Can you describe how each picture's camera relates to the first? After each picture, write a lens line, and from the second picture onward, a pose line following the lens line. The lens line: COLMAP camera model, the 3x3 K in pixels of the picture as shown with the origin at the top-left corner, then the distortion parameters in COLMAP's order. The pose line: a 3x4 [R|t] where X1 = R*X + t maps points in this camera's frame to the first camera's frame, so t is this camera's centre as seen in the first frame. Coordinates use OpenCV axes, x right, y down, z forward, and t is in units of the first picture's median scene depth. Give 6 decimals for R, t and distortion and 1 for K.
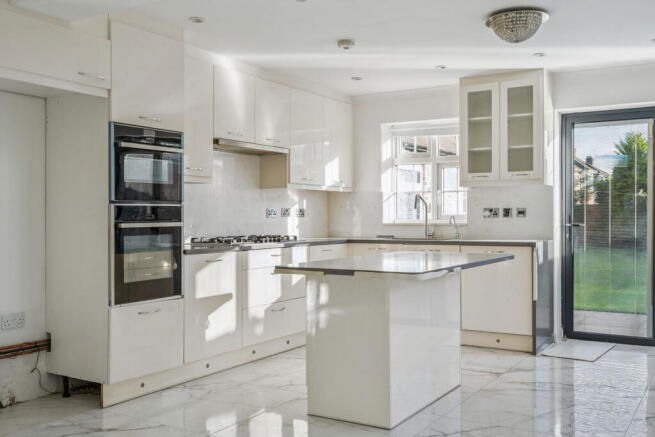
lens RADIAL K [[646.8, 0, 327.5], [0, 646.8, 218.5], [0, 0, 1]] dist [0.002379, 0.000469]
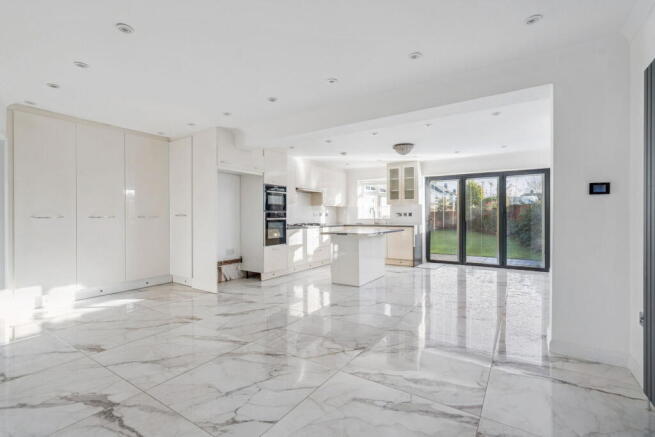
lens RADIAL K [[300.3, 0, 327.5], [0, 300.3, 218.5], [0, 0, 1]] dist [-0.000145, -0.000005]
pose [[0.999738, -0.001476, -0.022842, -0.010414], [0.001548, 0.999994, 0.003123, 0.003034], [0.022837, -0.003157, 0.999734, -0.250793]]
